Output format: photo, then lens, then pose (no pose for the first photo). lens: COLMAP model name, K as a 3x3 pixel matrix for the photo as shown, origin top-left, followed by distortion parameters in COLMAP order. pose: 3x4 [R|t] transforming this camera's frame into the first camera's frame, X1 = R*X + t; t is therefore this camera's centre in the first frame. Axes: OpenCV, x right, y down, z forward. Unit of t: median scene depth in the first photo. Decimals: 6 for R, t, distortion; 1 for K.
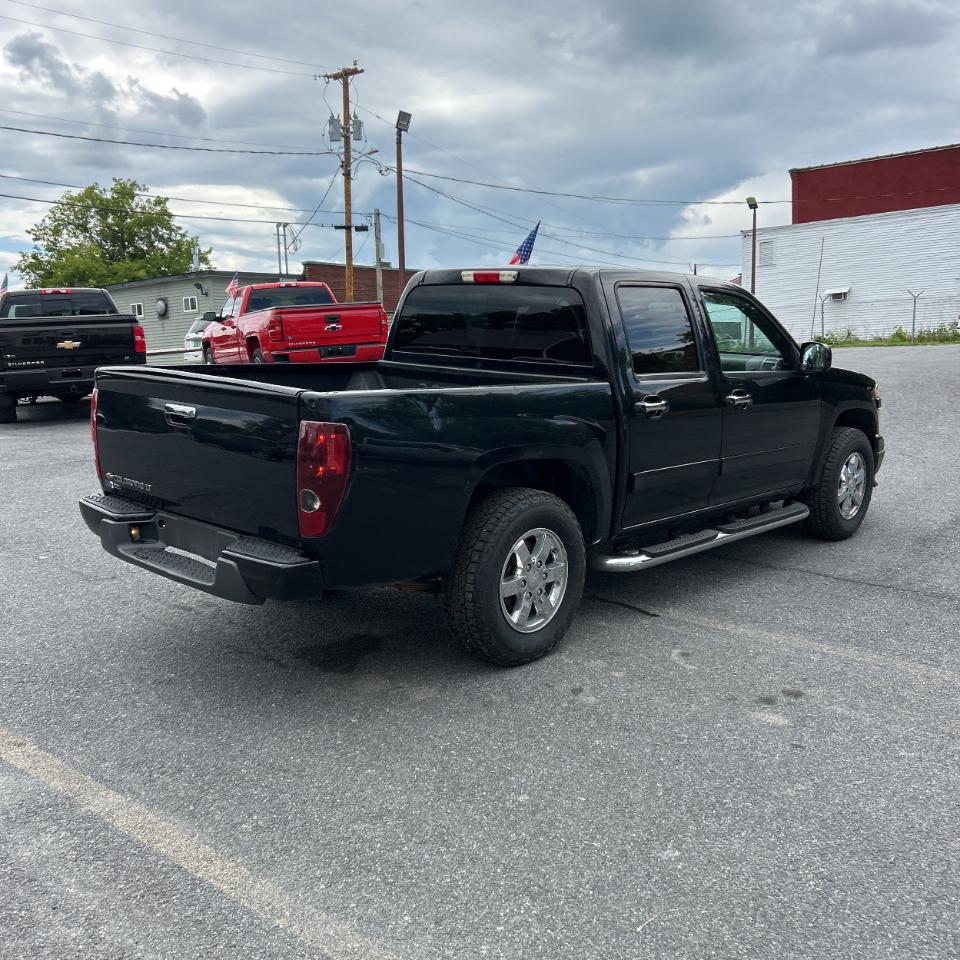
lens RADIAL K [[957.9, 0, 483.6], [0, 957.9, 489.5], [0, 0, 1]] dist [0.025914, 0.018974]
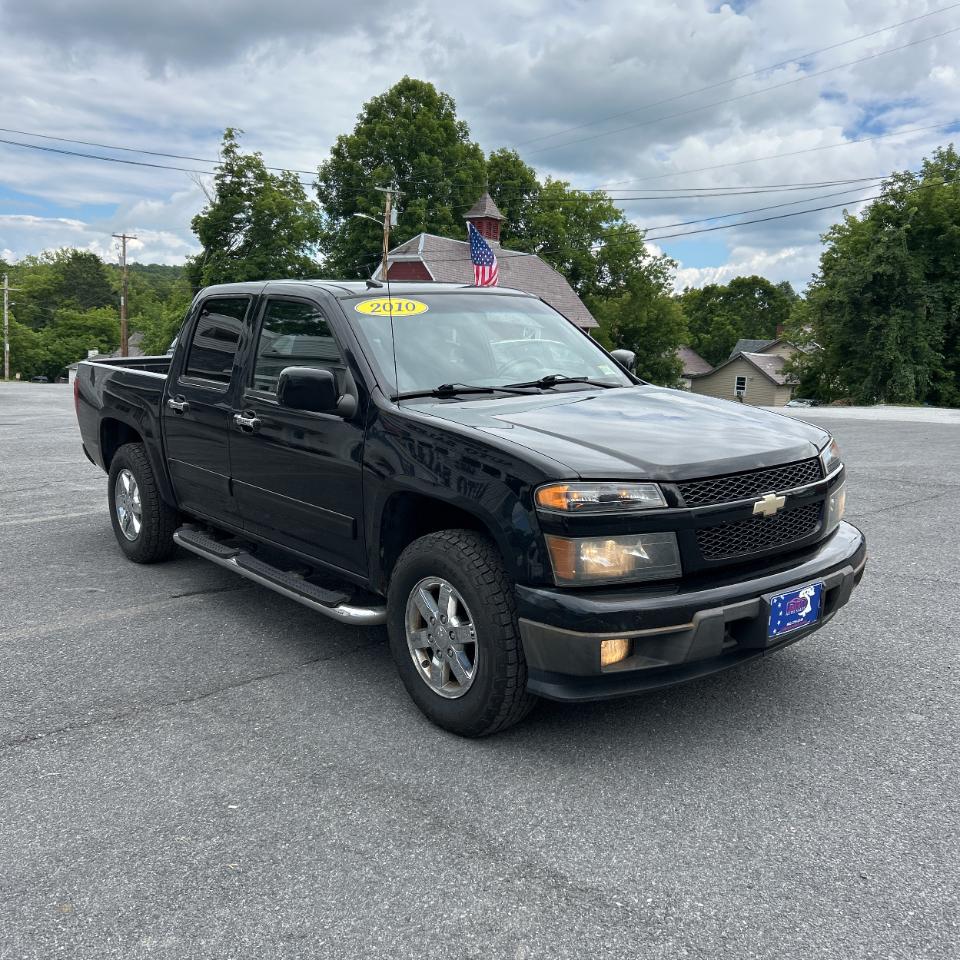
lens RADIAL K [[977.7, 0, 478.8], [0, 977.7, 475.7], [0, 0, 1]] dist [-0.002113, -0.007890]
pose [[-0.147946, 0.144133, -0.978436, 0.149315], [-0.171514, 0.970593, 0.168912, -0.031054], [0.974010, 0.192806, -0.118874, 0.174776]]
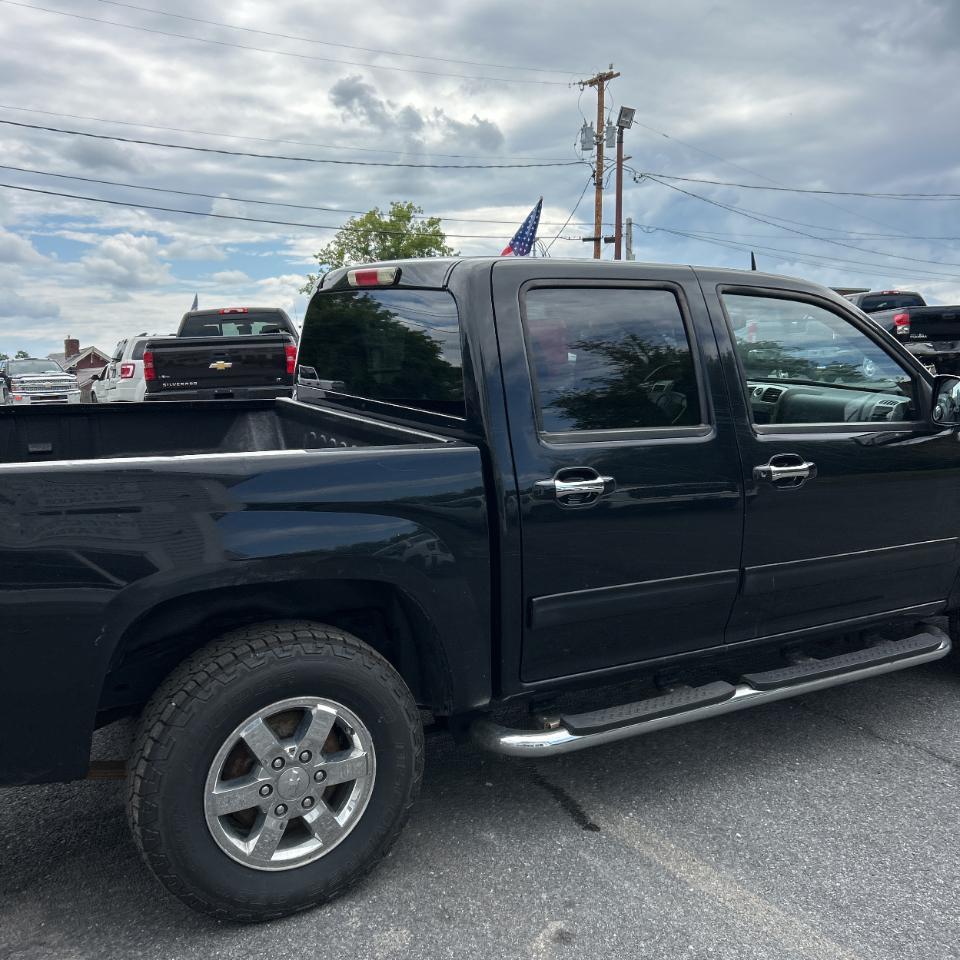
lens RADIAL K [[964.4, 0, 478.3], [0, 964.4, 502.7], [0, 0, 1]] dist [0.024062, -0.014662]
pose [[0.957009, 0.043295, -0.286808, 0.033952], [-0.044224, 0.999016, 0.003239, -0.008875], [0.286666, 0.009585, 0.957983, 0.047714]]
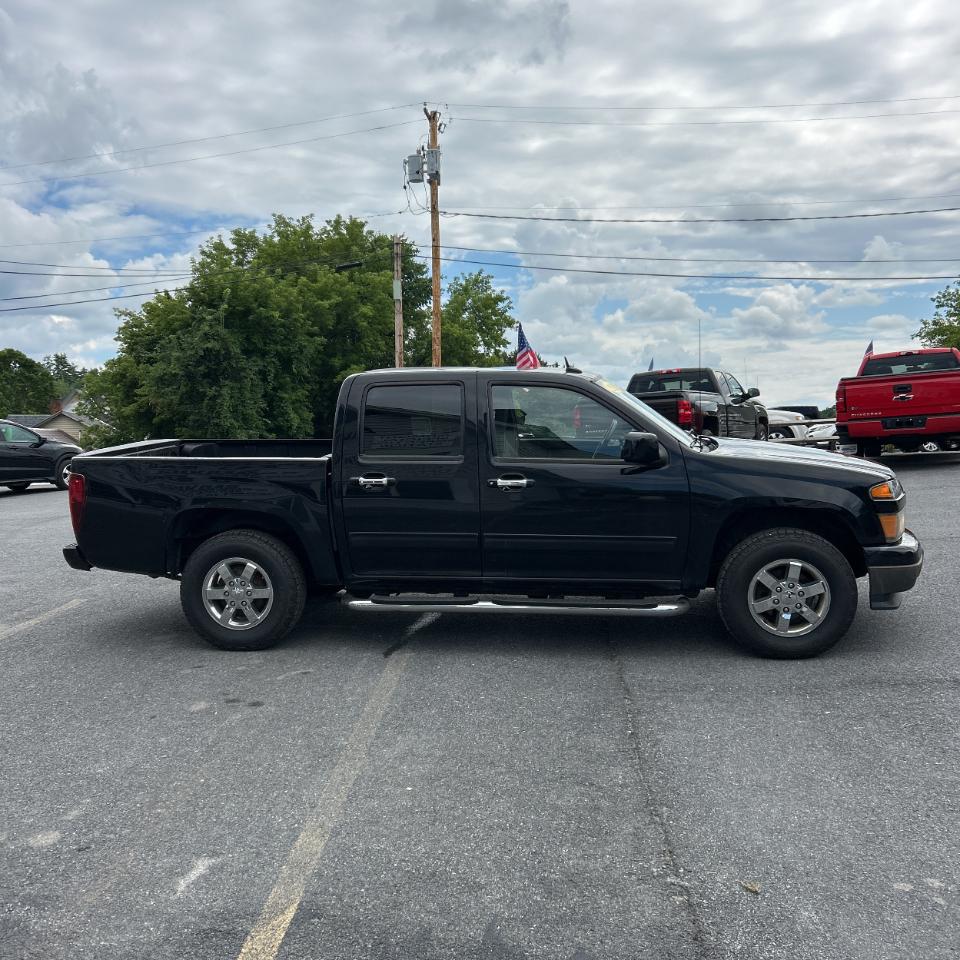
lens RADIAL K [[977.7, 0, 478.8], [0, 977.7, 475.7], [0, 0, 1]] dist [-0.002113, -0.007890]
pose [[0.589186, 0.054572, -0.806153, 0.150017], [-0.117567, 0.992889, -0.018711, -0.010083], [0.799399, 0.105801, 0.591412, 0.041530]]
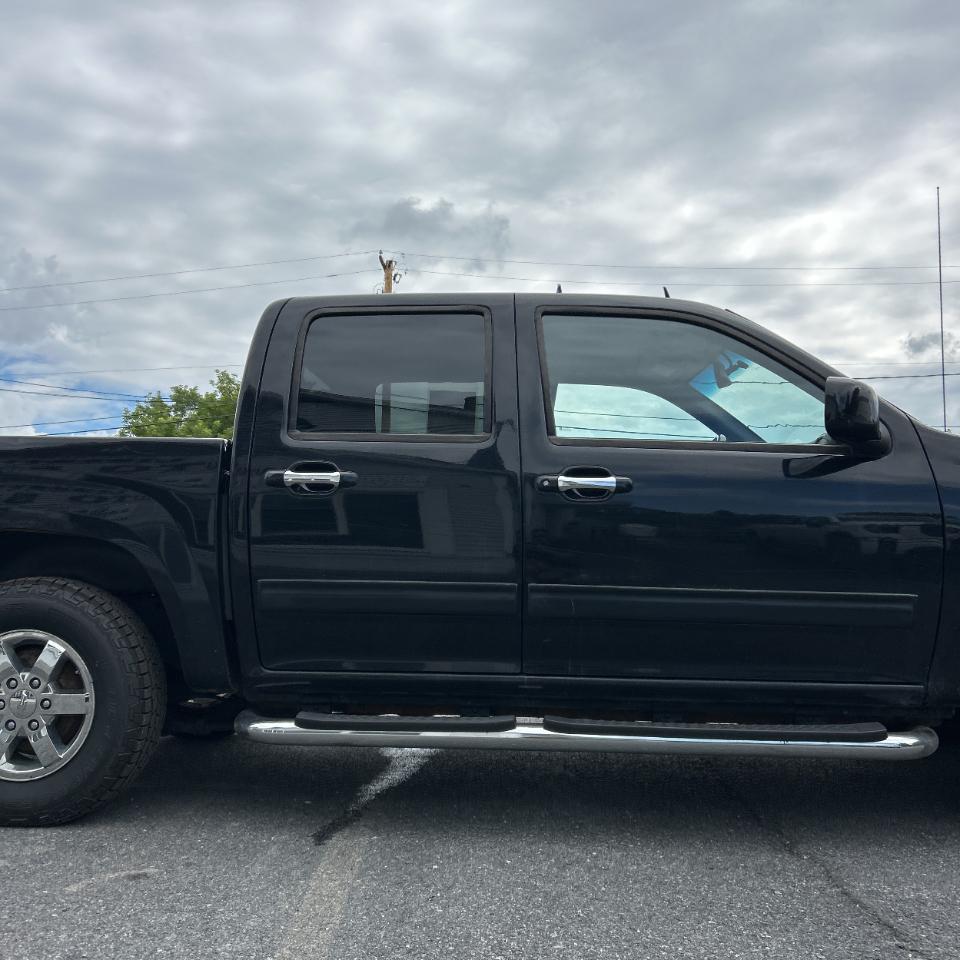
lens RADIAL K [[966.5, 0, 478.8], [0, 966.5, 476.3], [0, 0, 1]] dist [0.004339, -0.004670]
pose [[0.640601, -0.078483, -0.763852, 0.086289], [-0.135367, 0.967641, -0.212947, 0.003896], [0.755848, 0.239815, 0.609248, 0.080748]]
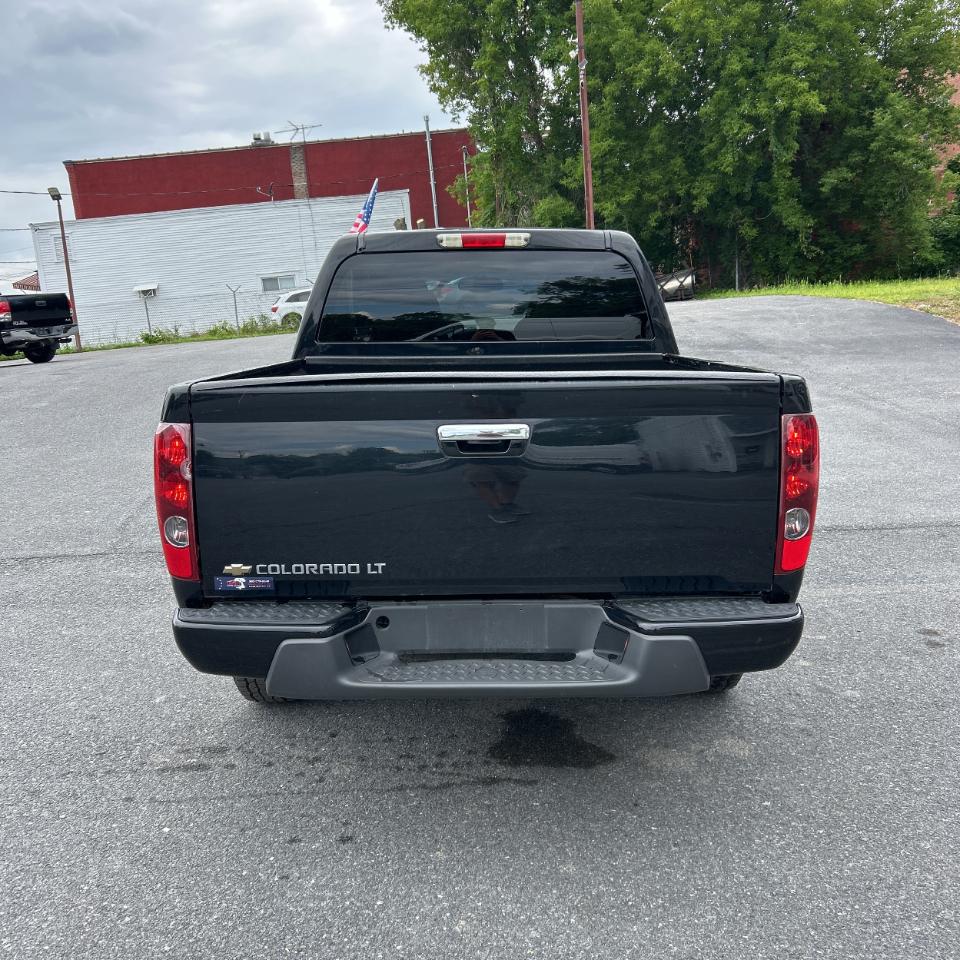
lens RADIAL K [[977.7, 0, 478.8], [0, 977.7, 475.7], [0, 0, 1]] dist [-0.002113, -0.007890]
pose [[0.744658, -0.144469, 0.651623, -0.069763], [0.154887, 0.987046, 0.041833, -0.007596], [-0.649226, 0.069777, 0.757388, 0.048676]]
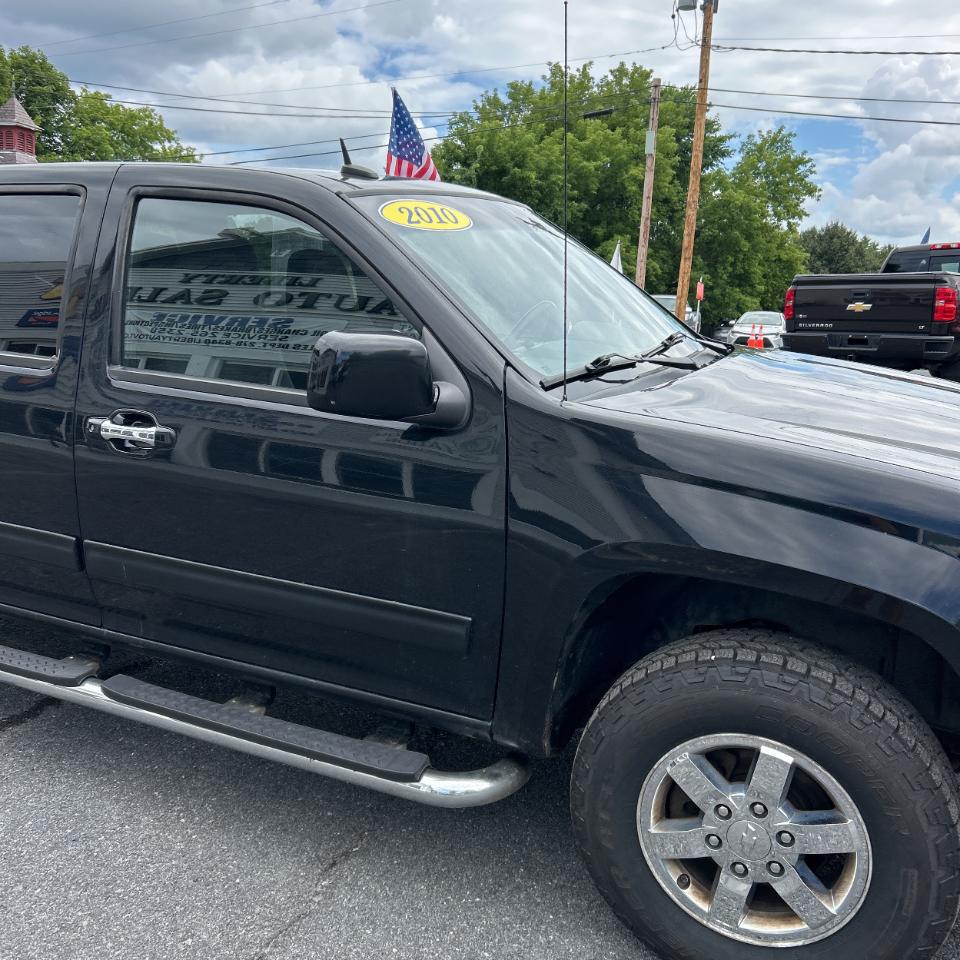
lens RADIAL K [[983.2, 0, 469.7], [0, 983.2, 479.4], [0, 0, 1]] dist [-0.008731, -0.002058]
pose [[0.301929, 0.203006, -0.931465, 0.100729], [-0.181753, 0.971401, 0.152795, -0.022871], [0.935845, 0.123163, 0.330191, 0.132102]]
